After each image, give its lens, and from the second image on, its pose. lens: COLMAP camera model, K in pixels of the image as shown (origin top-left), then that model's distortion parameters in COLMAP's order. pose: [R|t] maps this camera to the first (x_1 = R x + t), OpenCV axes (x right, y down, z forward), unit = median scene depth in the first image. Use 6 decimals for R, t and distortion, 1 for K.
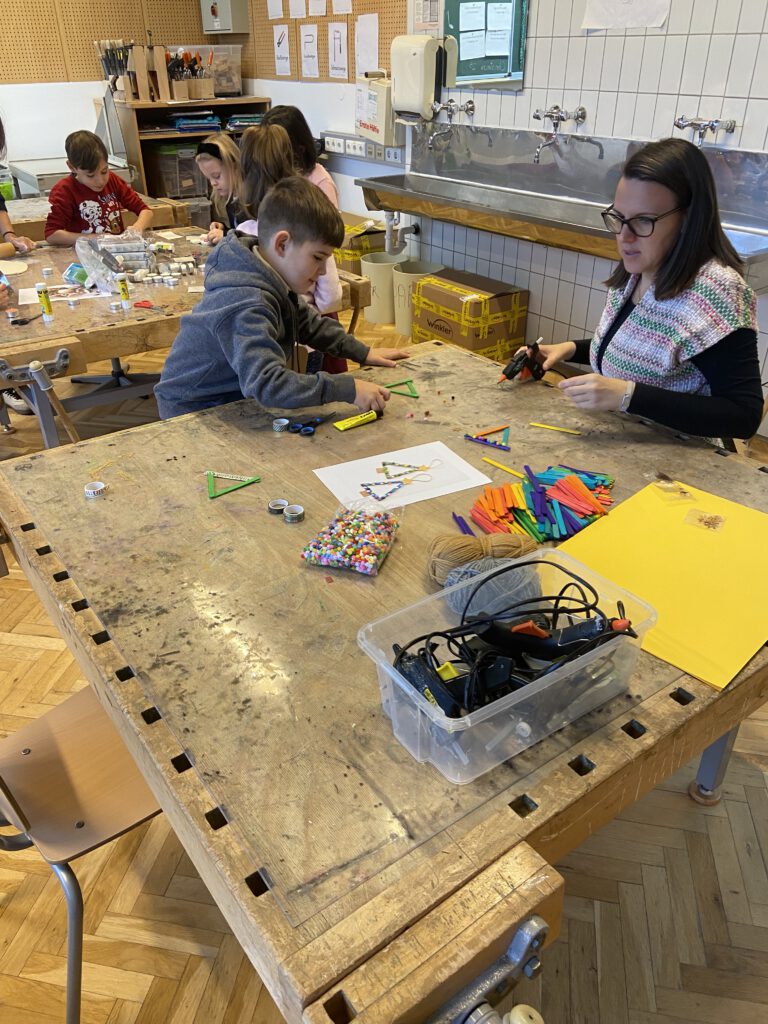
lens RADIAL K [[763.2, 0, 384.0], [0, 763.2, 512.0], [0, 0, 1]] dist [0.184346, -0.183910]
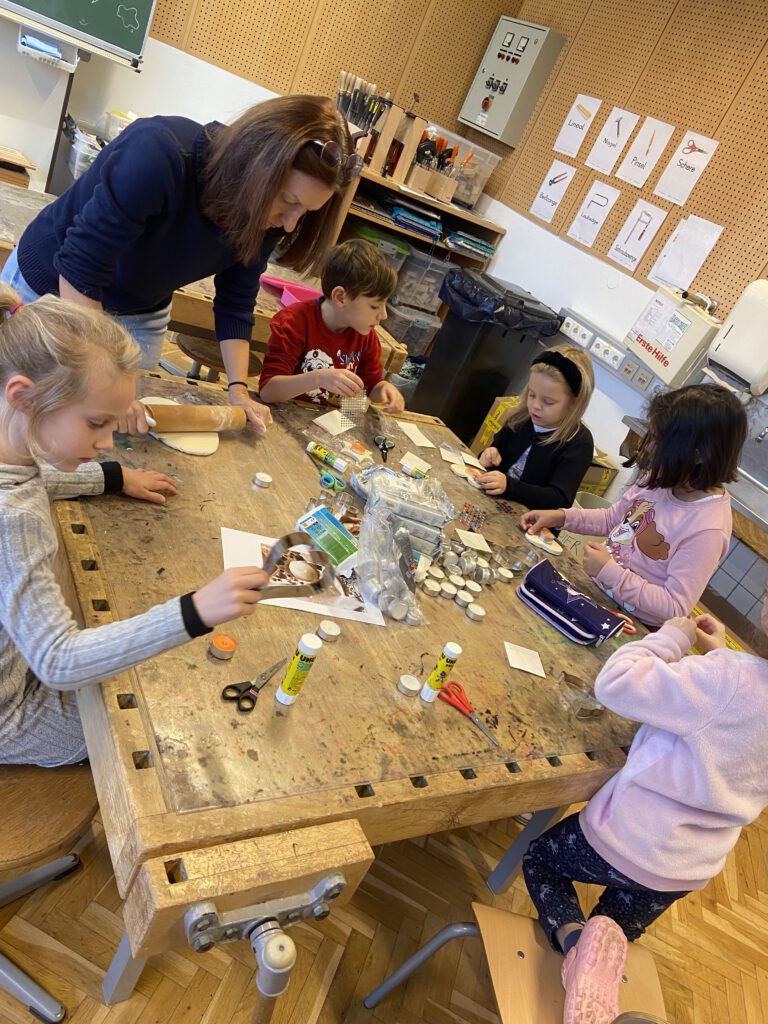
lens RADIAL K [[763.2, 0, 384.0], [0, 763.2, 512.0], [0, 0, 1]] dist [0.184346, -0.183910]
pose [[0.903945, 0.419941, 0.080826, -0.213413], [-0.413742, 0.906594, -0.083096, -0.152552], [-0.108172, 0.041673, 0.993258, 0.246205]]
